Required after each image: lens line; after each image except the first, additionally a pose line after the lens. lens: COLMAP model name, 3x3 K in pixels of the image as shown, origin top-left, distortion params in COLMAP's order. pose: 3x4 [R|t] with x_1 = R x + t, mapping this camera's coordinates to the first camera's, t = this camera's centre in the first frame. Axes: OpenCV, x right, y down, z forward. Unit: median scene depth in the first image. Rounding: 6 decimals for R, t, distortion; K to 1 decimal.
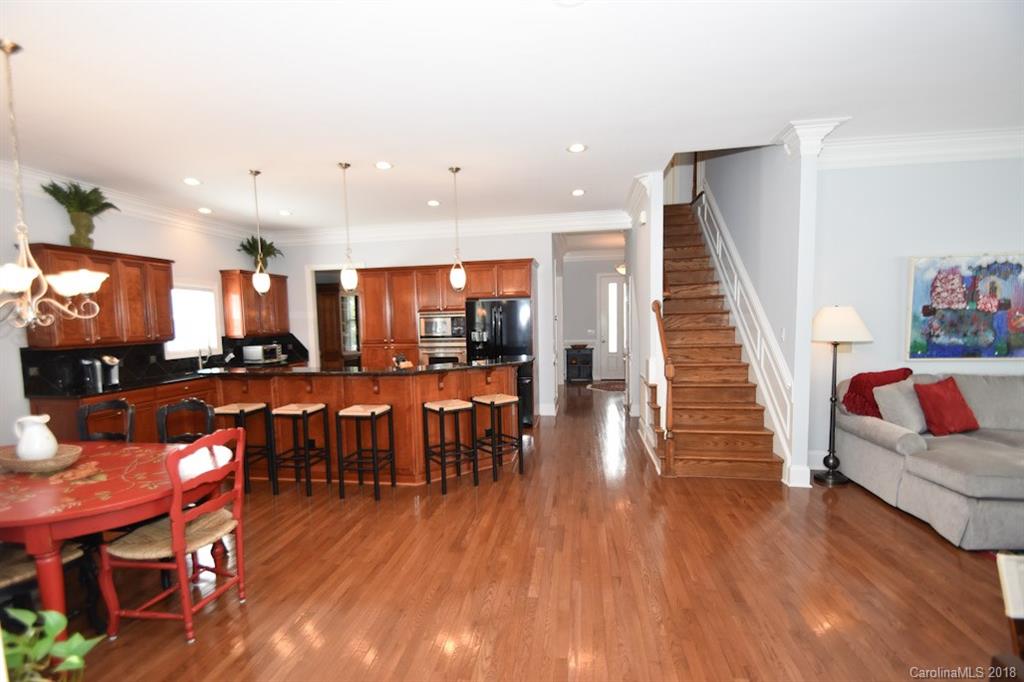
lens RADIAL K [[460.4, 0, 499.2], [0, 460.4, 356.1], [0, 0, 1]] dist [0.001963, -0.010378]
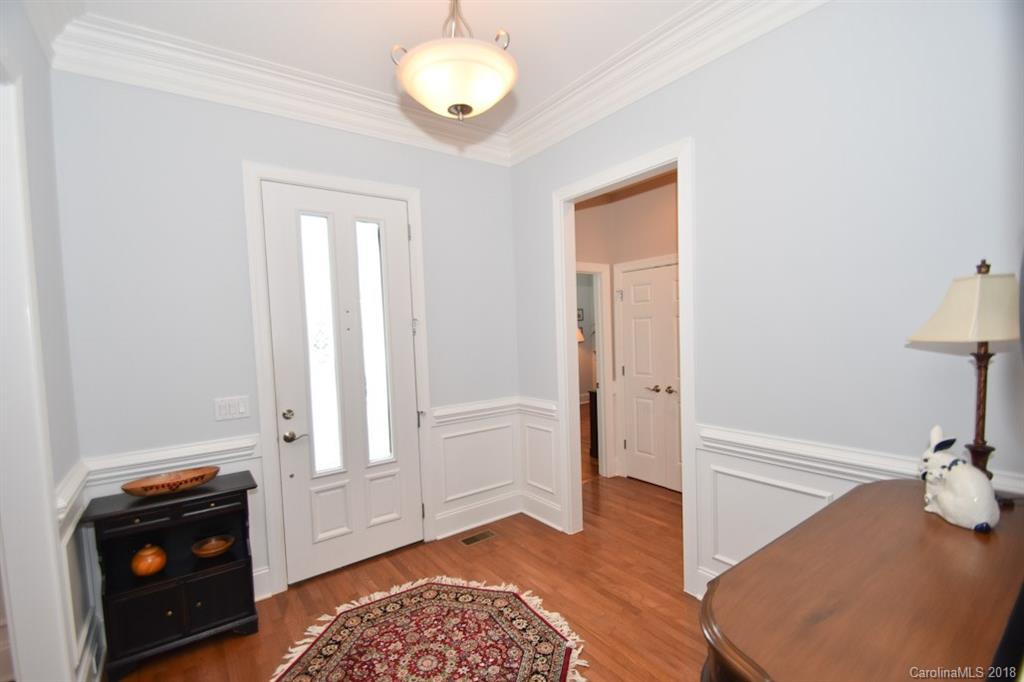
lens RADIAL K [[459.8, 0, 505.8], [0, 459.8, 356.3], [0, 0, 1]] dist [0.001803, -0.010199]
pose [[0.689373, -0.045393, 0.722983, 0.292929], [0.079456, 0.996751, -0.013180, -0.145999], [-0.720036, 0.066531, 0.690740, 1.698978]]
